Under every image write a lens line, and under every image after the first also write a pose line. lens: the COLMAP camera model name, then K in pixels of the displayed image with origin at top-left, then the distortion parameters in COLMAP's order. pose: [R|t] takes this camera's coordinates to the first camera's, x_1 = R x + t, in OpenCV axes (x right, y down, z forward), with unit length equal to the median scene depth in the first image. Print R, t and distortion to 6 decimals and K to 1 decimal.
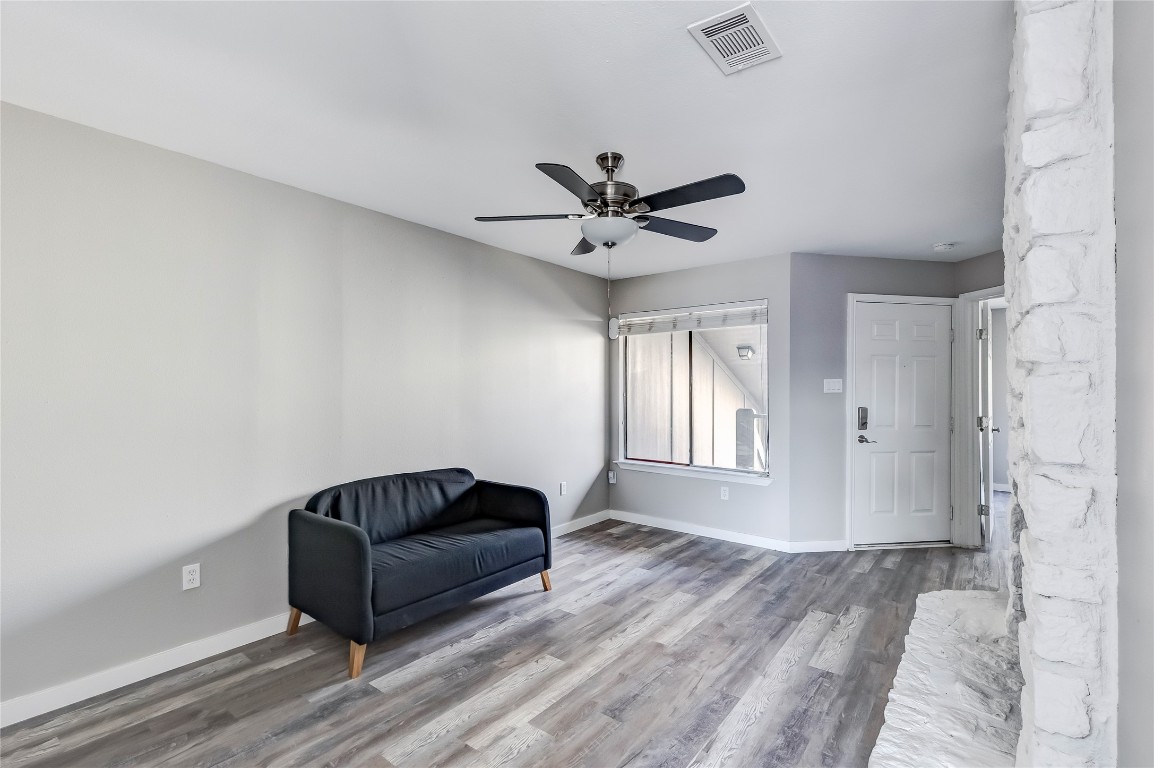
lens RADIAL K [[522.4, 0, 586.5], [0, 522.4, 383.5], [0, 0, 1]] dist [0.007214, -0.003144]
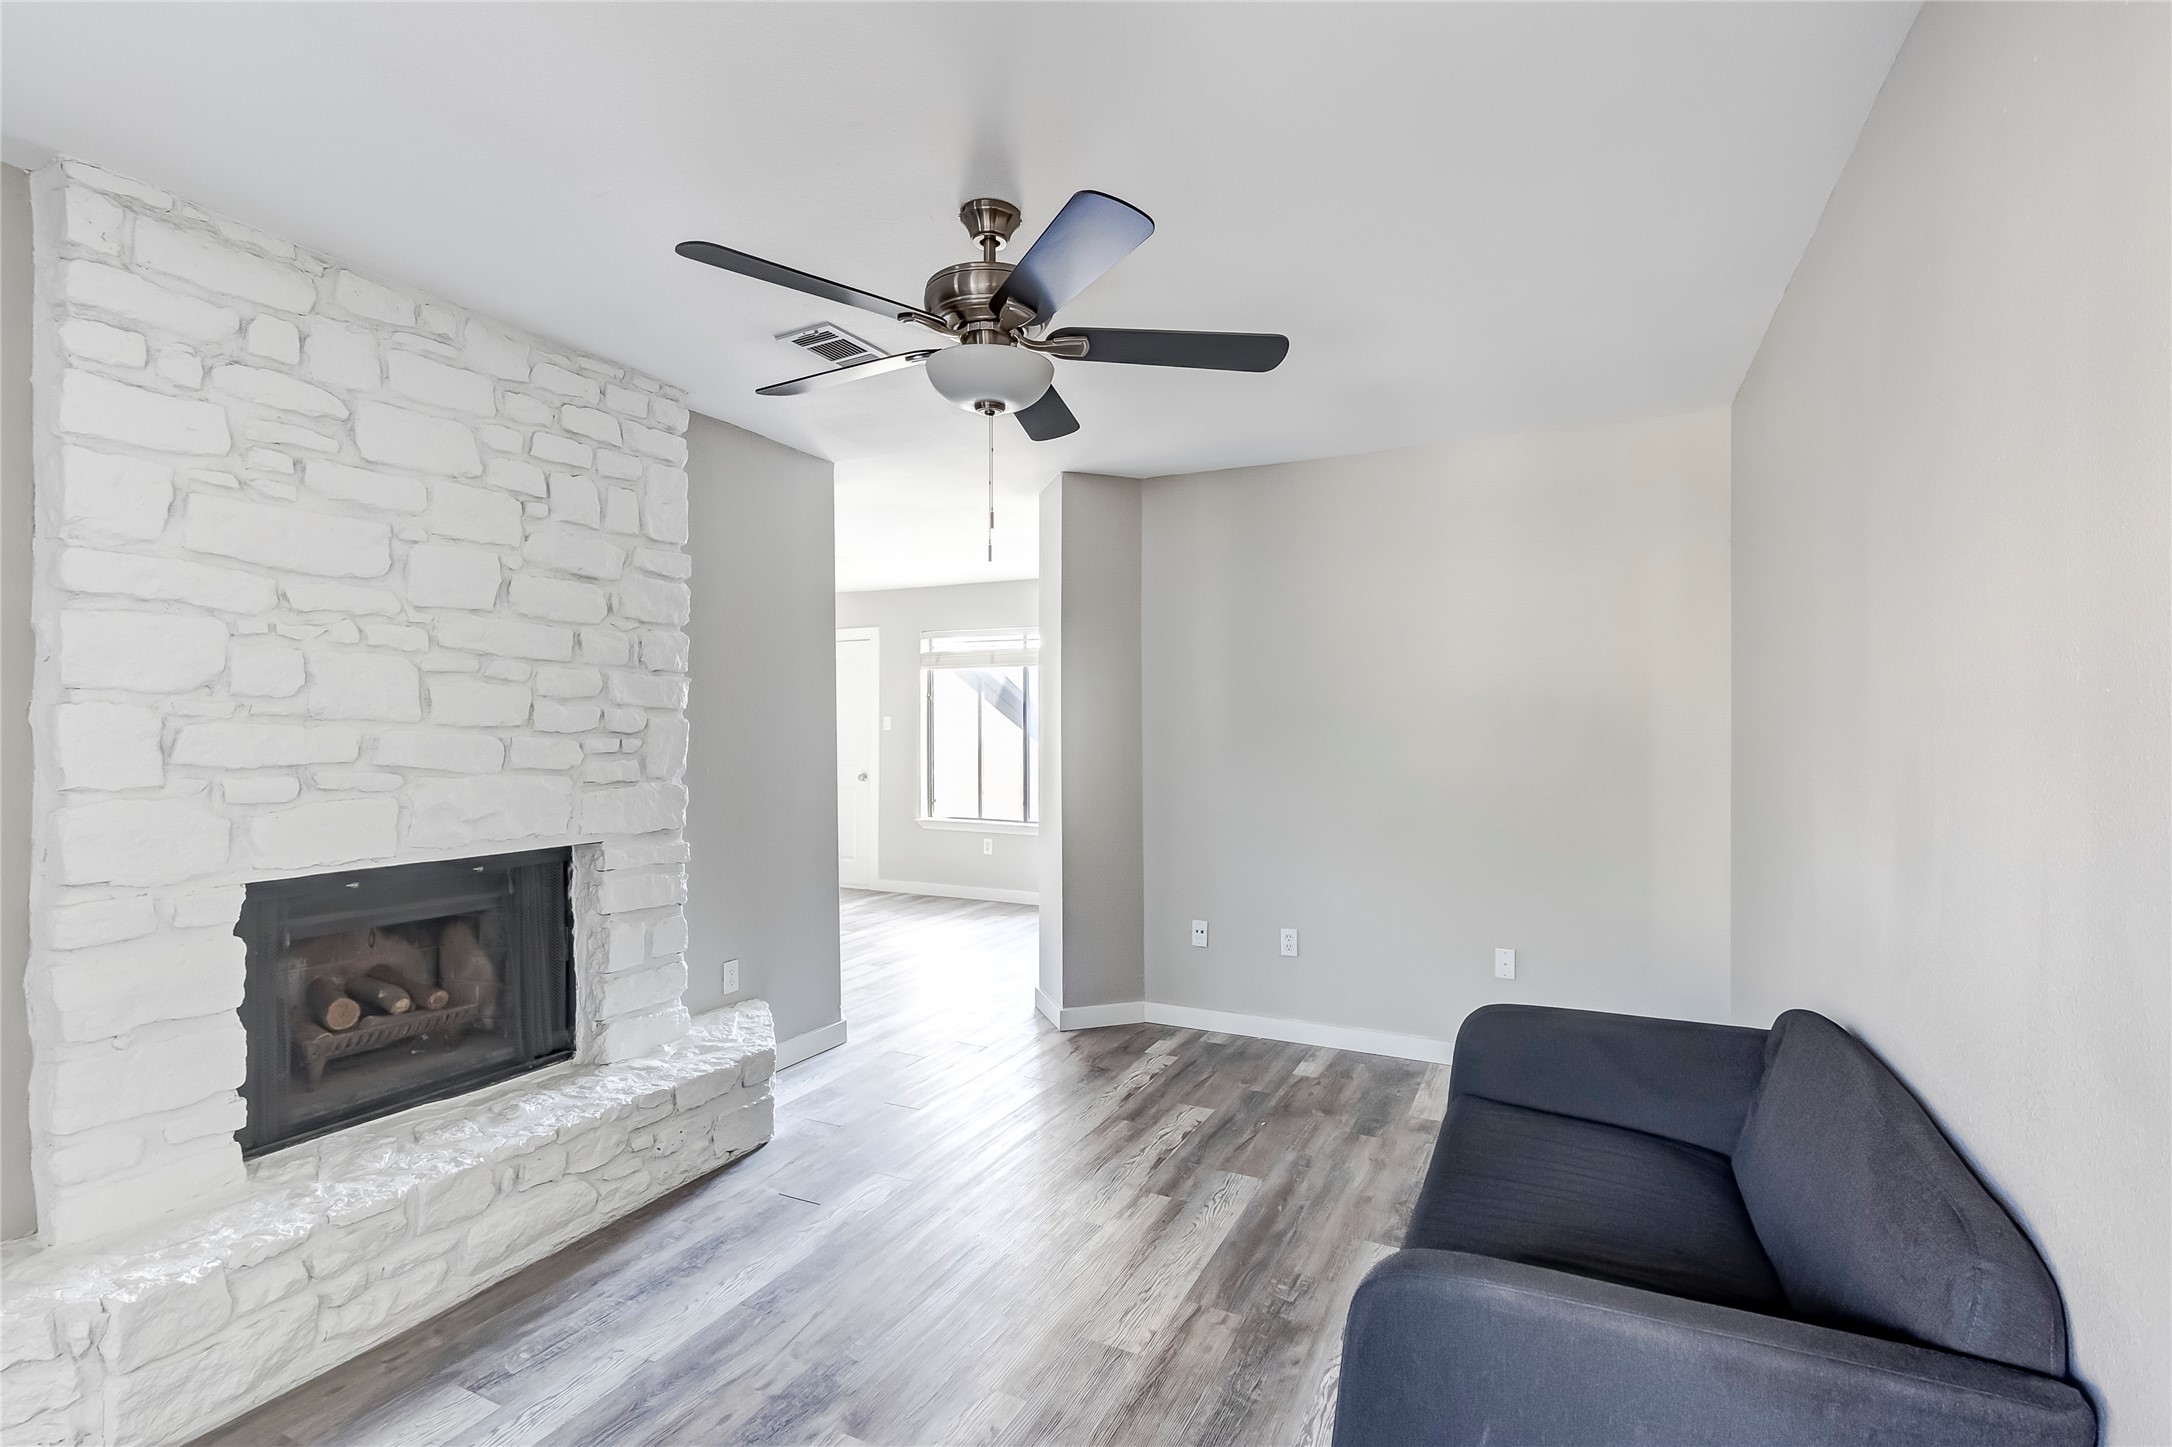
lens RADIAL K [[983.2, 0, 1100.3], [0, 983.2, 736.1], [0, 0, 1]] dist [0.007214, -0.003144]
pose [[-0.978536, 0.001398, -0.206072, 0.099326], [0.002907, 0.999971, -0.007022, 0.020212], [0.206056, -0.007471, -0.978512, 1.474613]]
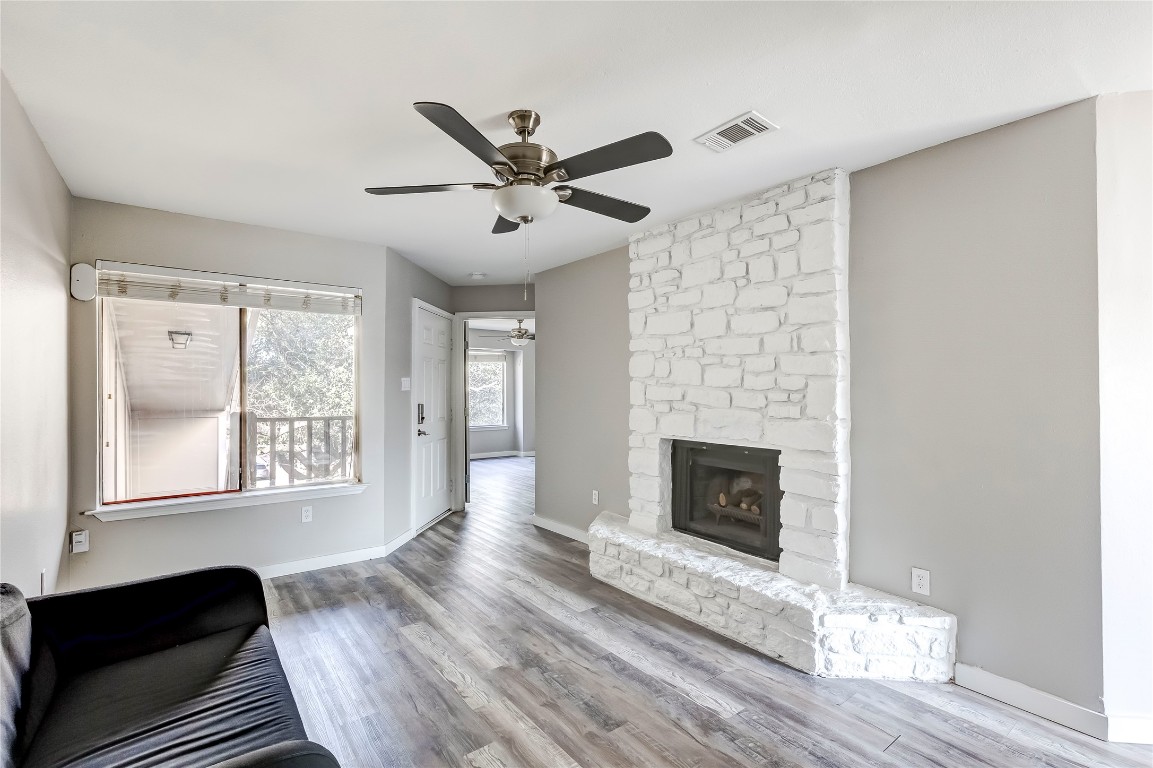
lens RADIAL K [[521.9, 0, 569.6], [0, 521.9, 386.4], [0, 0, 1]] dist [0.007214, -0.003144]
pose [[0.265191, 0.000316, 0.964196, -0.610510], [-0.011502, 0.999930, 0.002836, 0.003737], [-0.964127, -0.011842, 0.265176, 0.561256]]
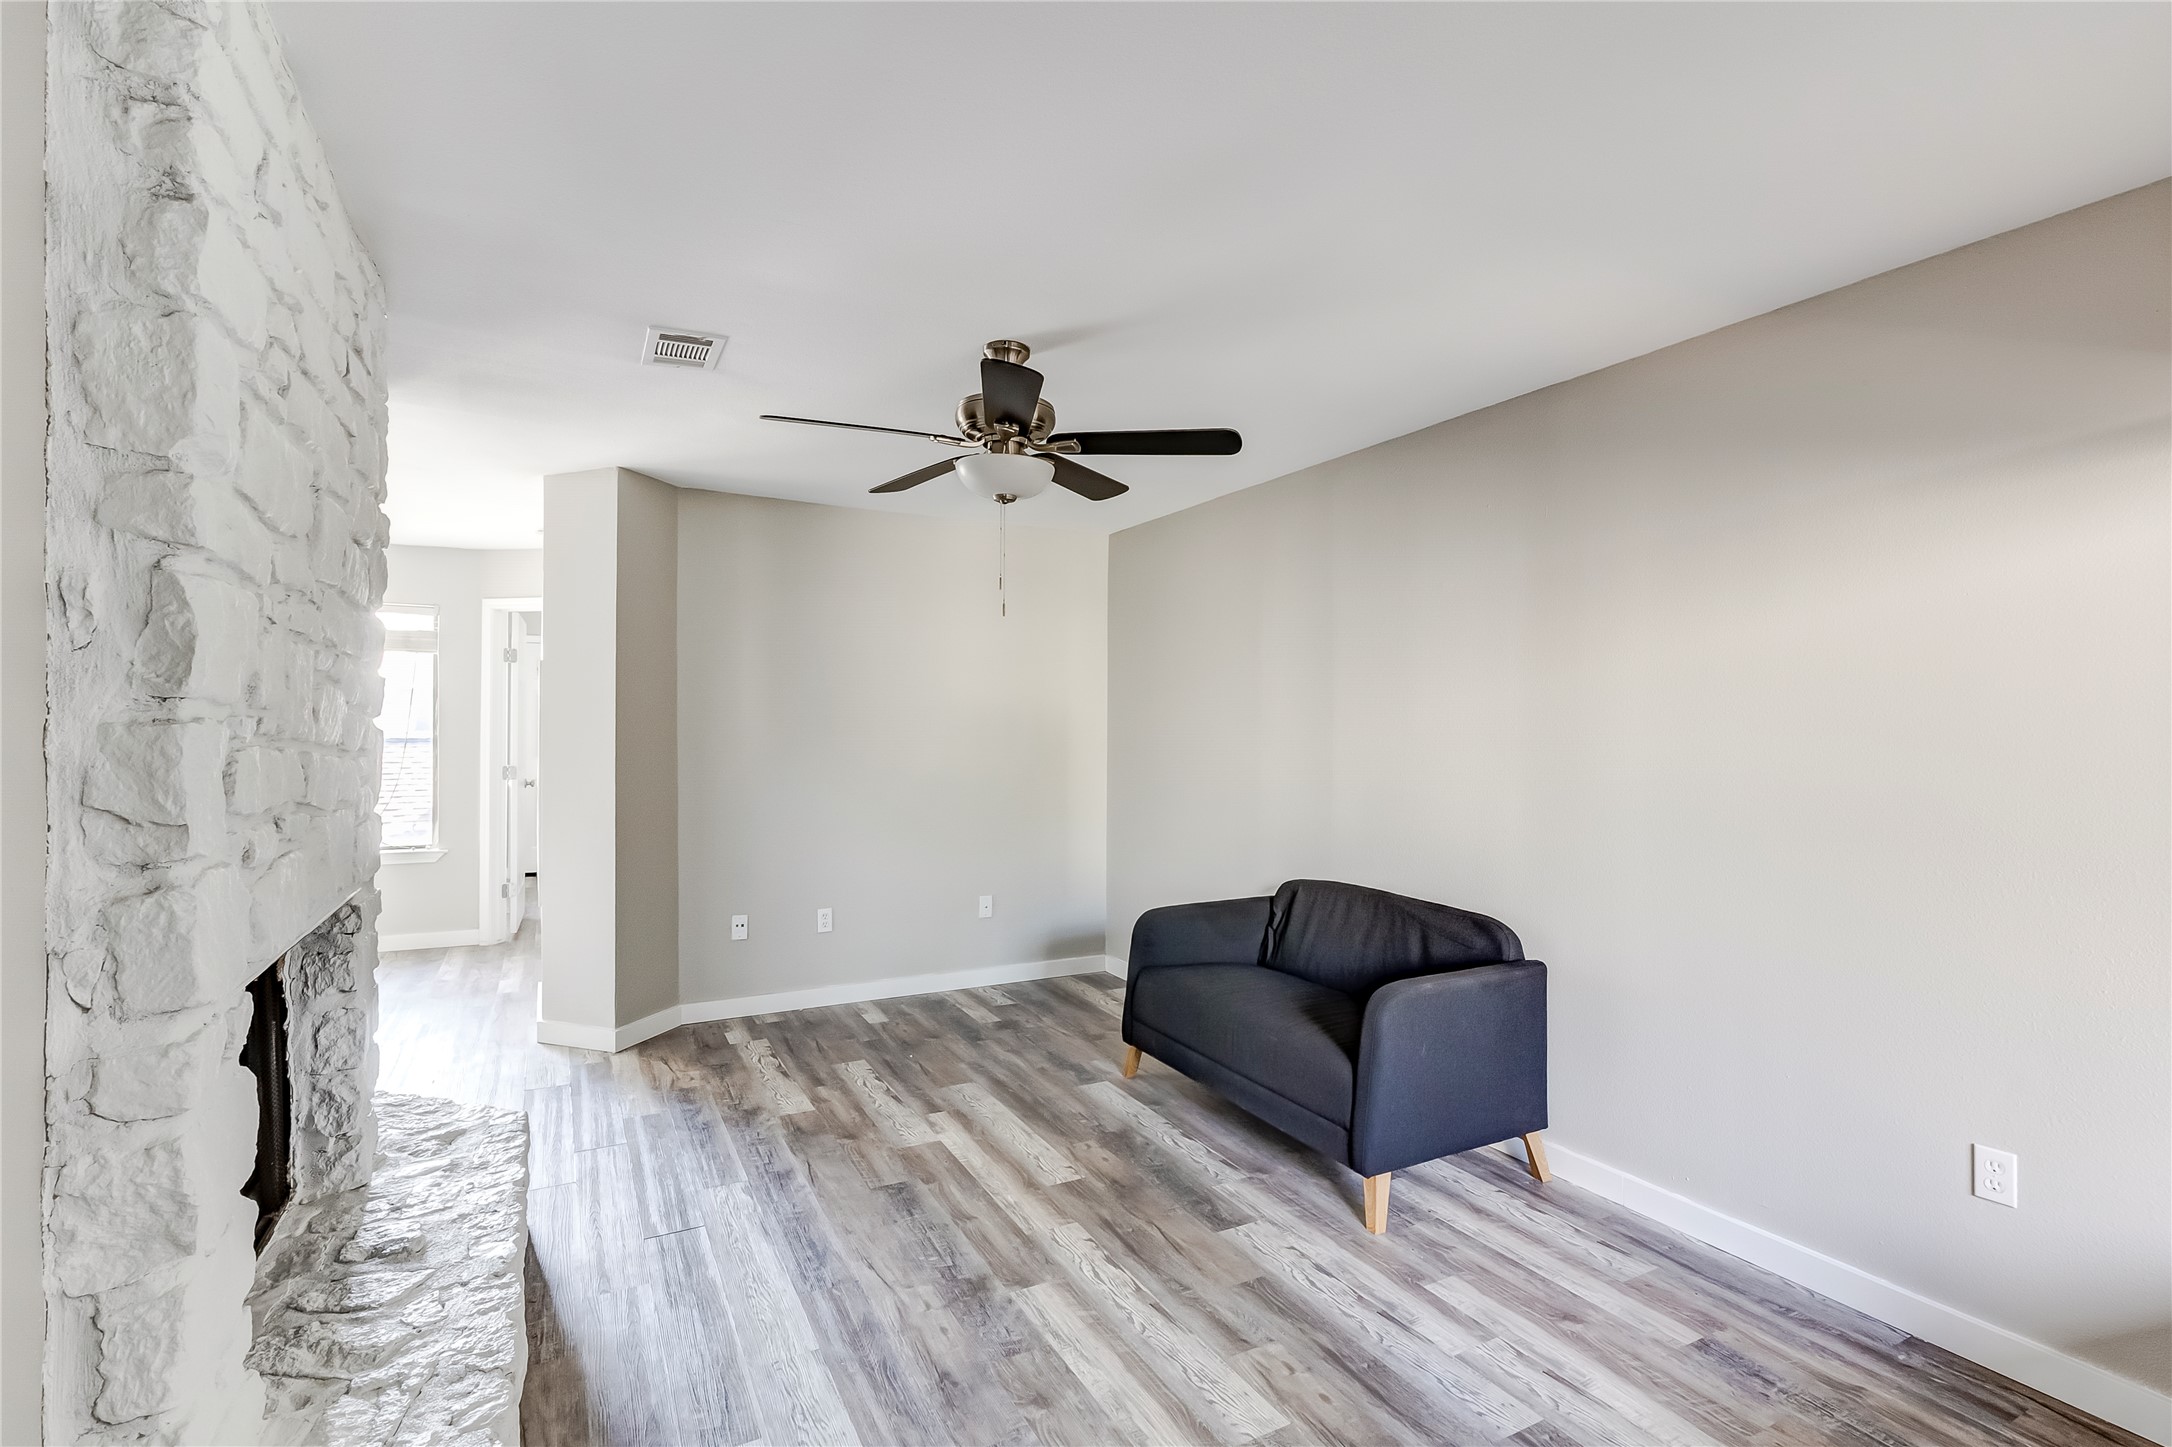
lens RADIAL K [[983.2, 0, 1086.6], [0, 983.2, 735.6], [0, 0, 1]] dist [0.007214, -0.003144]
pose [[-0.406266, 0.004255, -0.913745, 0.809692], [0.002759, 0.999990, 0.003430, -0.002425], [0.913751, -0.001128, -0.406274, 1.223803]]
